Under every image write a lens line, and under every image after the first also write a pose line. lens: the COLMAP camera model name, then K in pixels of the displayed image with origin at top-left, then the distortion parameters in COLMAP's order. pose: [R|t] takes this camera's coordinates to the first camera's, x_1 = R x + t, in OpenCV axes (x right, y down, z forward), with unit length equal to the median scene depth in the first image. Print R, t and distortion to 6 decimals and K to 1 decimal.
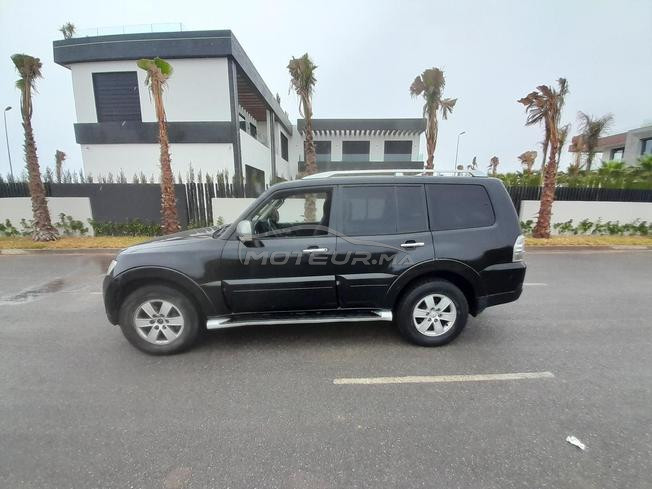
lens RADIAL K [[258.8, 0, 326.0], [0, 258.8, 244.5], [0, 0, 1]] dist [-0.001736, -0.000370]
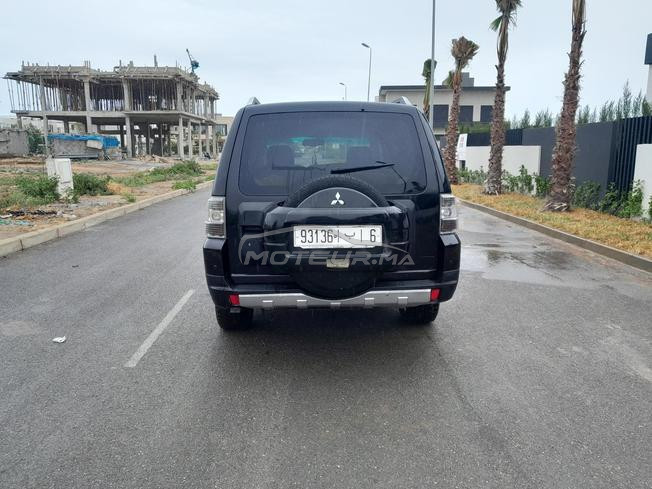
lens RADIAL K [[508.5, 0, 326.0], [0, 508.5, 244.5], [0, 0, 1]] dist [0.008016, 0.001429]
pose [[-0.004422, 0.186833, -0.982382, 0.658485], [-0.185344, 0.965217, 0.184402, -0.065775], [0.982664, 0.182894, 0.030360, 0.421189]]
